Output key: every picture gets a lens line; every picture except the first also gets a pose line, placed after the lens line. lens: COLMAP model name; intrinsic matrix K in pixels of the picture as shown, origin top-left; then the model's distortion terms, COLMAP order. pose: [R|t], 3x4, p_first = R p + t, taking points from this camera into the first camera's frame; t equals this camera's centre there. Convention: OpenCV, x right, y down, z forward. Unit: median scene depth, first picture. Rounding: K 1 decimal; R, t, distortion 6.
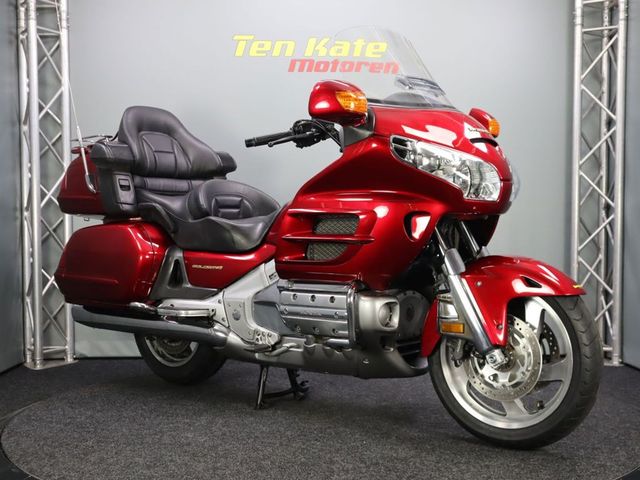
lens RADIAL K [[852.6, 0, 326.4], [0, 852.6, 252.4], [0, 0, 1]] dist [0.046466, 0.000000]
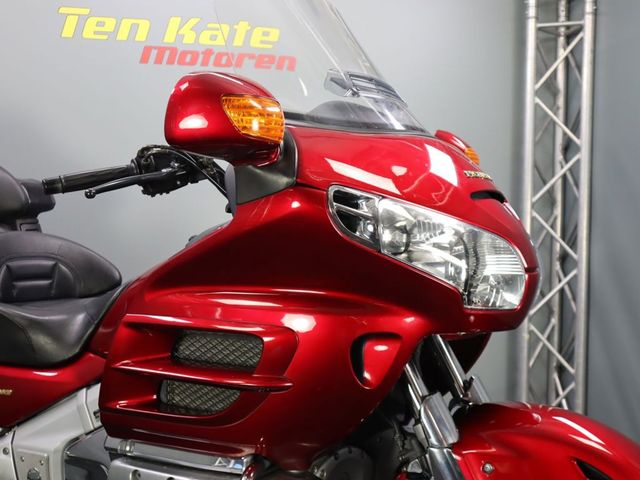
lens RADIAL K [[852.6, 0, 320.7], [0, 852.6, 246.8], [0, 0, 1]] dist [0.046466, 0.000000]
pose [[0.988239, 0.008977, 0.152655, -0.005305], [-0.007516, 0.999920, -0.010142, -0.075512], [-0.152734, 0.008875, 0.988228, 0.393727]]
